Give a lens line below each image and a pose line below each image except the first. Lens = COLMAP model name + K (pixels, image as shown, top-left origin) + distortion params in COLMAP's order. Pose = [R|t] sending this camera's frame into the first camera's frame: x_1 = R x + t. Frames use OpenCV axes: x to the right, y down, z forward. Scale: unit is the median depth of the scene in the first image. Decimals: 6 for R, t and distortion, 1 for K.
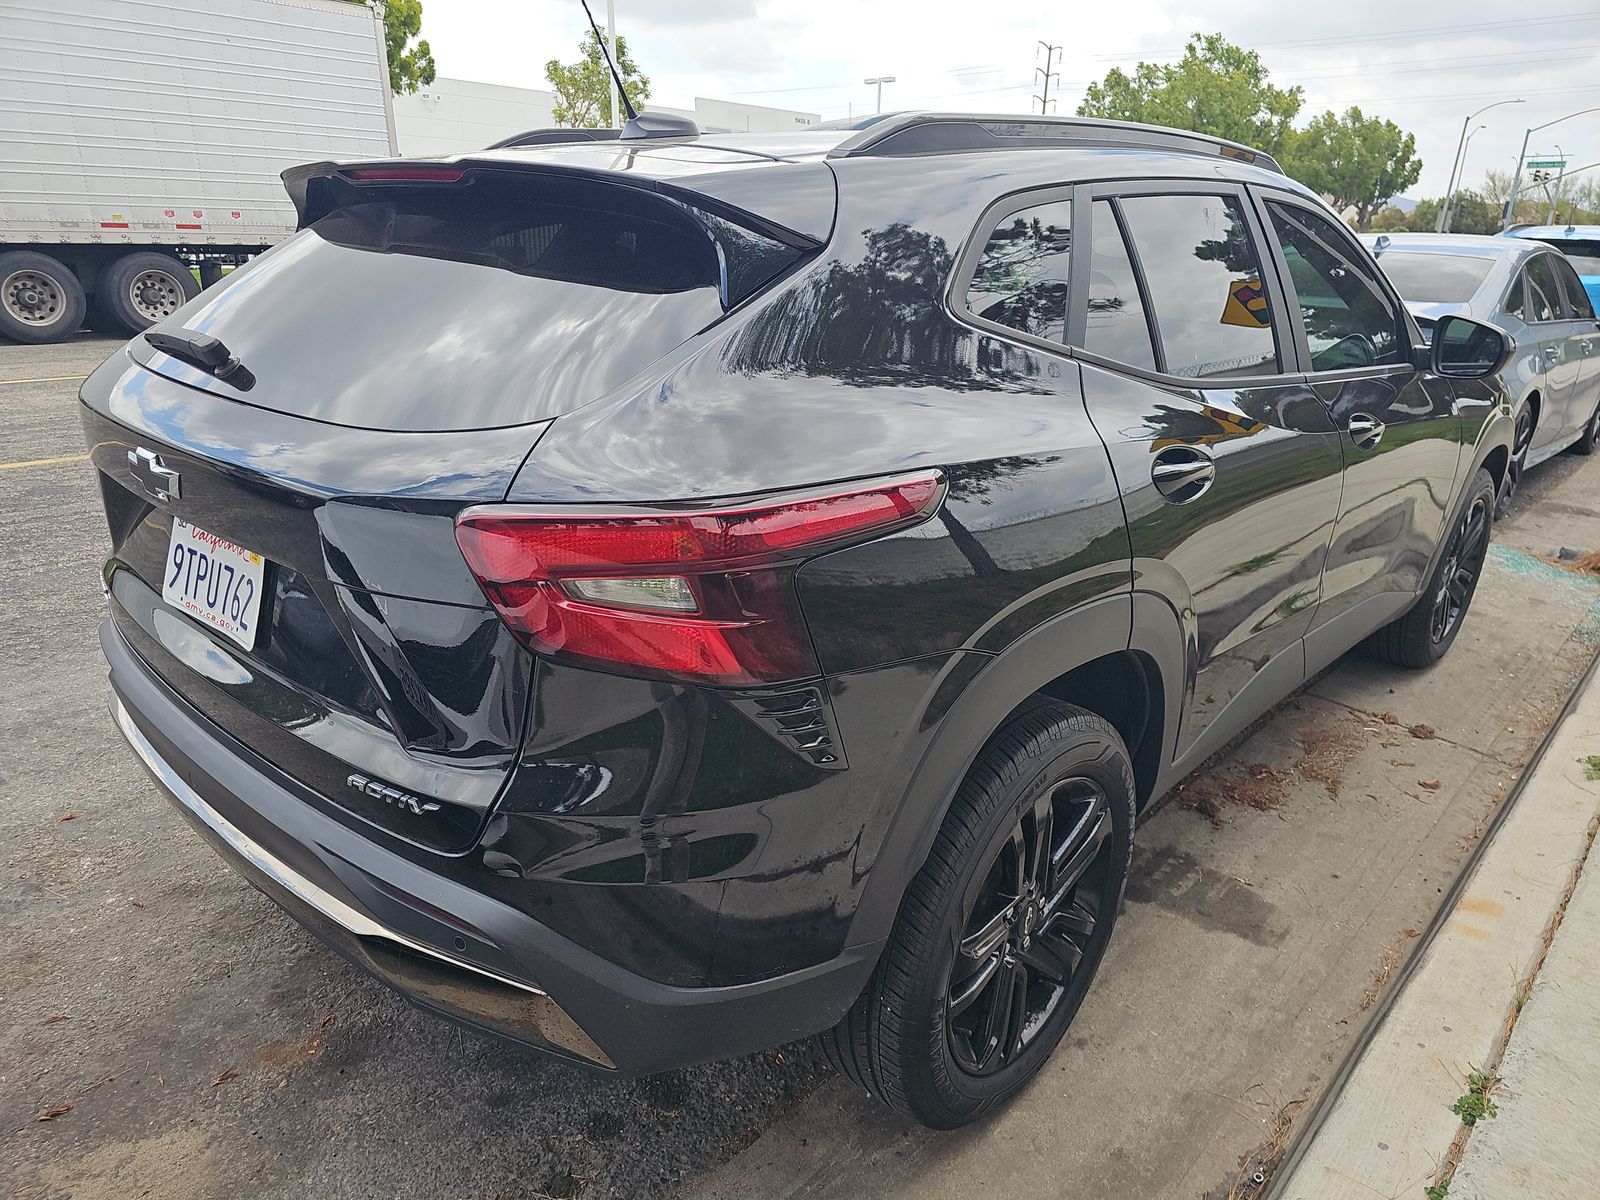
lens RADIAL K [[1070.2, 0, 812.3], [0, 1070.2, 599.2], [0, 0, 1]] dist [0.038999, -0.035583]
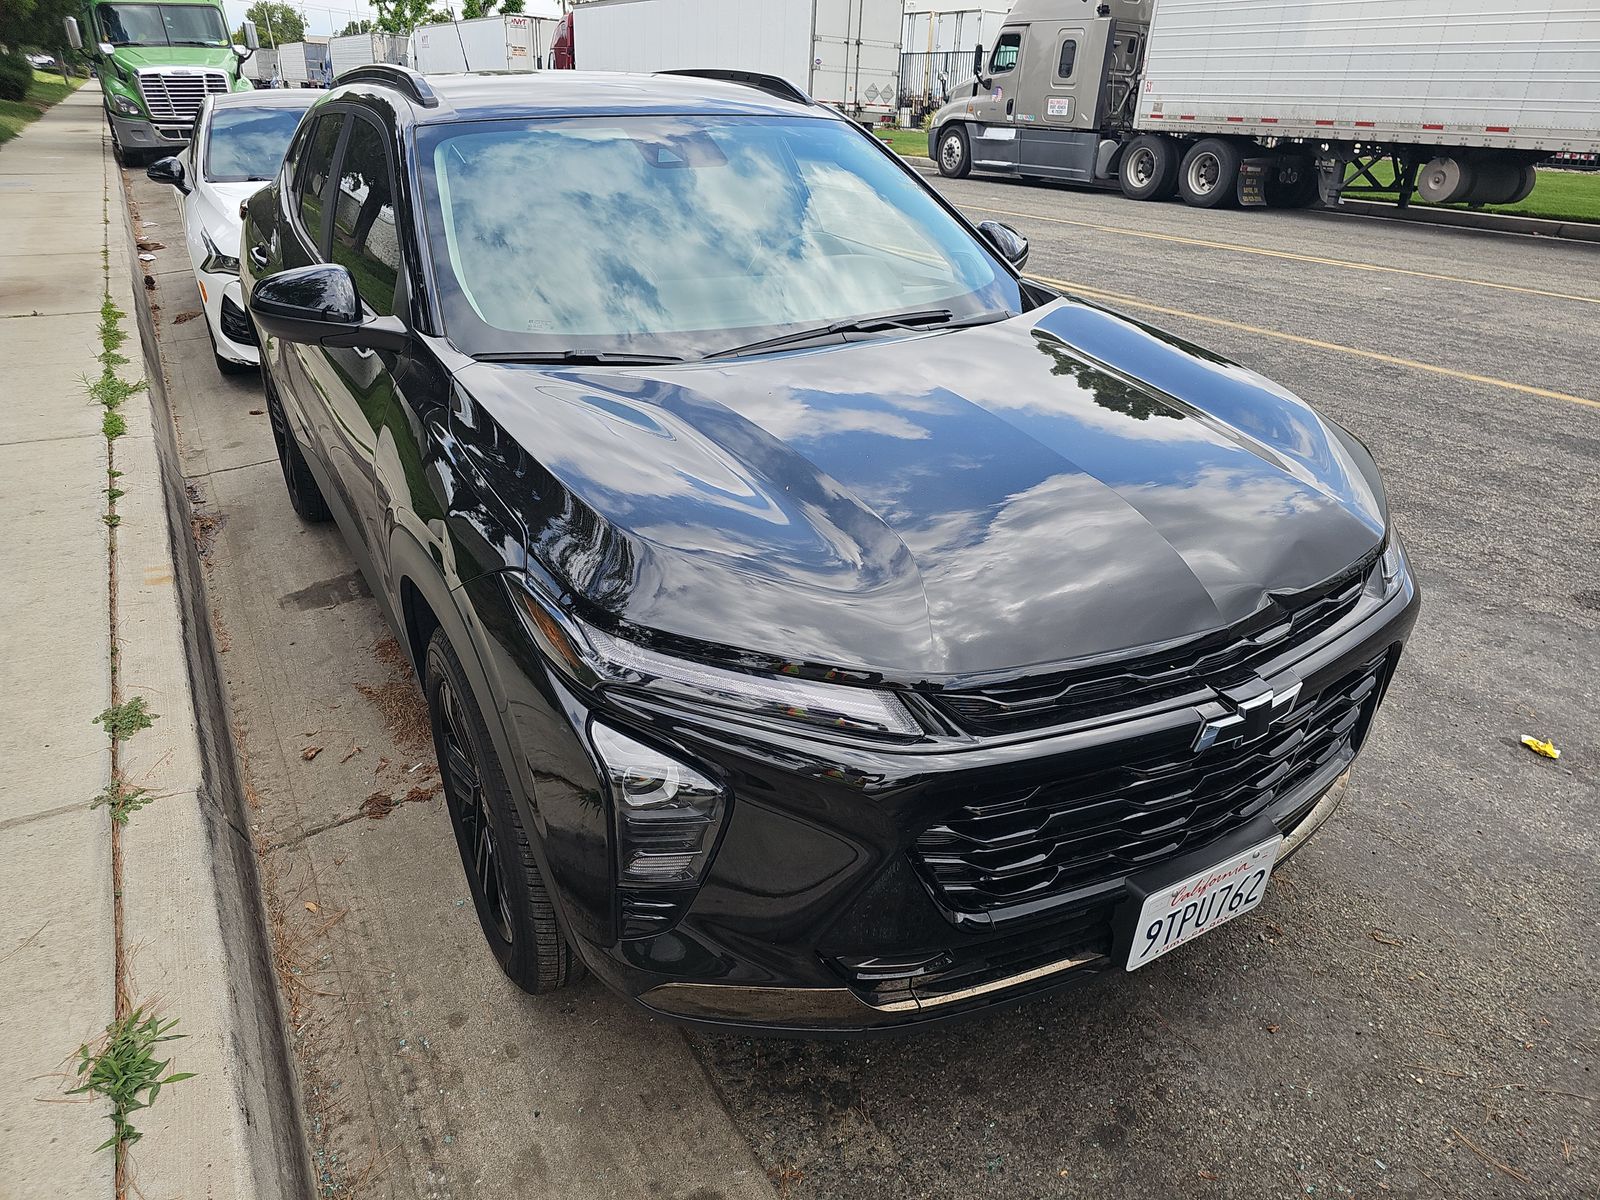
lens RADIAL K [[1070.2, 0, 812.3], [0, 1070.2, 599.2], [0, 0, 1]] dist [0.038999, -0.035583]
pose [[-0.296078, 0.385144, -0.874072, 1.431471], [-0.332846, 0.816141, 0.472364, -0.626663], [0.895294, 0.430787, -0.113448, 1.697786]]
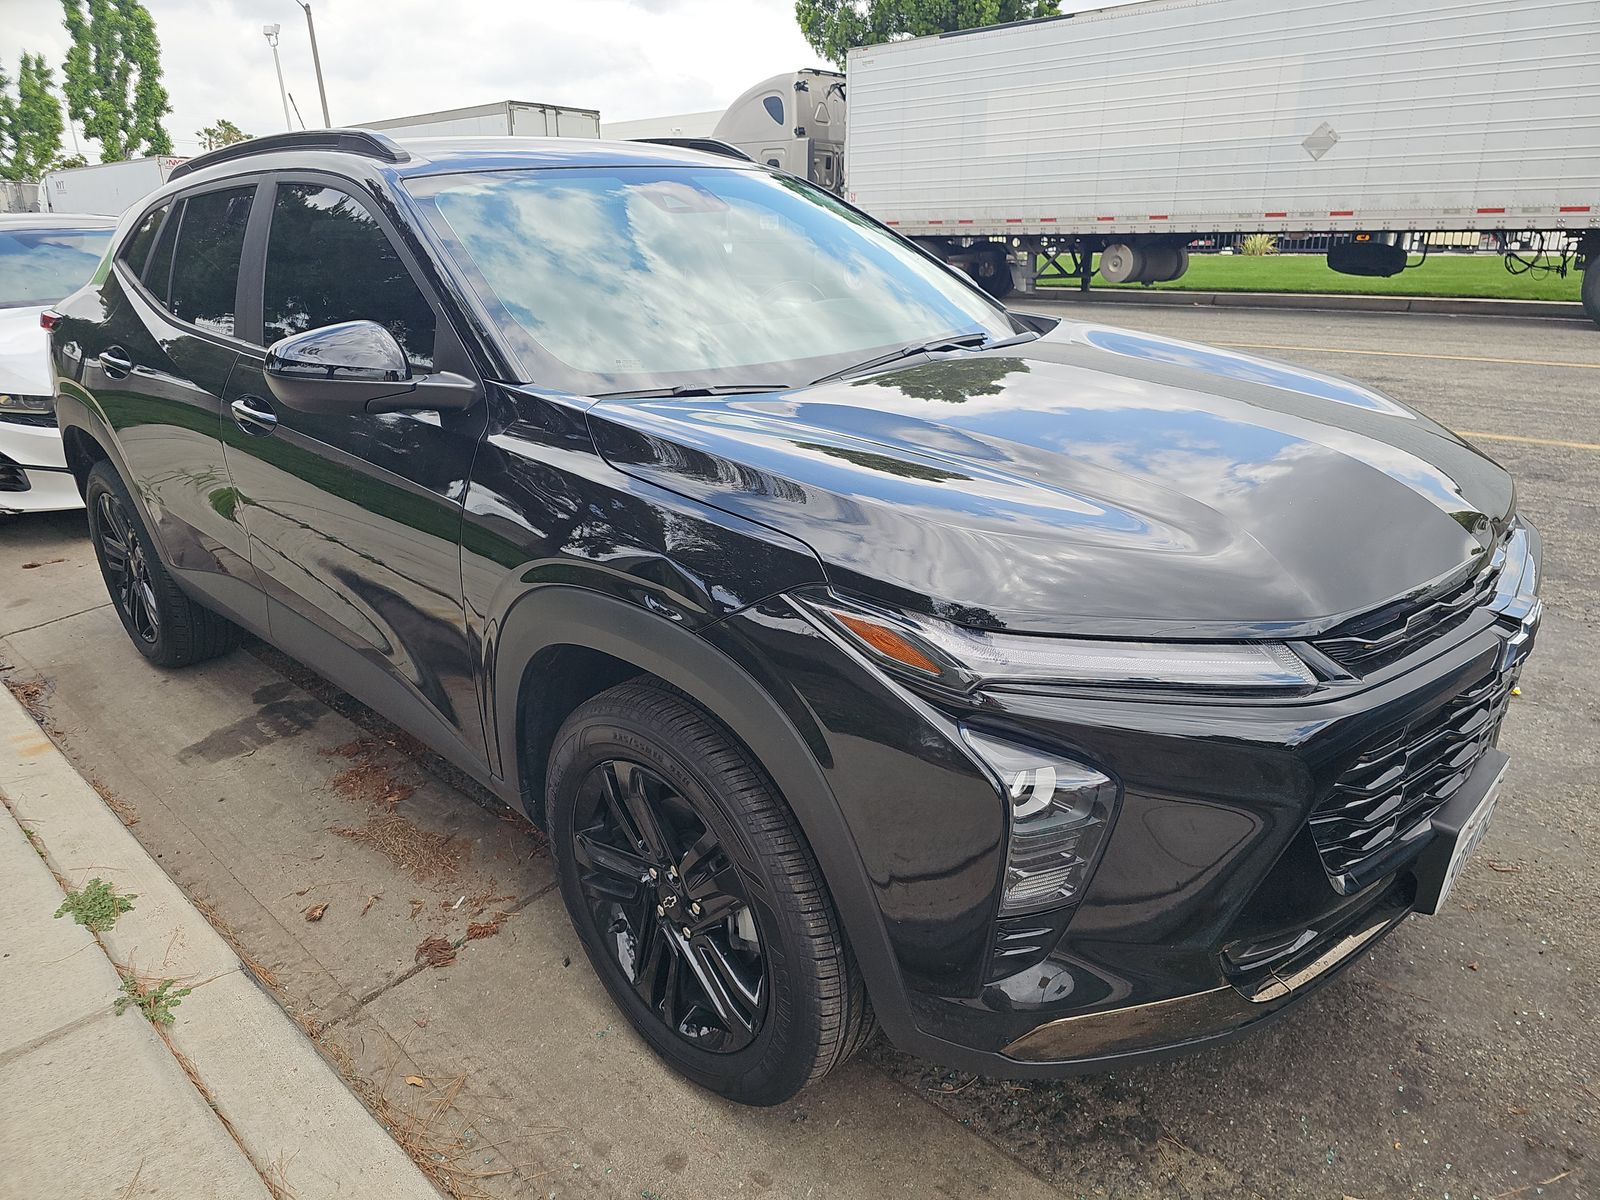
lens RADIAL K [[1070.2, 0, 812.3], [0, 1070.2, 599.2], [0, 0, 1]] dist [0.038999, -0.035583]
pose [[-0.024363, 0.315868, -0.948490, 1.455830], [-0.305274, 0.901103, 0.307929, -0.456198], [0.951953, 0.297052, 0.074473, 1.433203]]
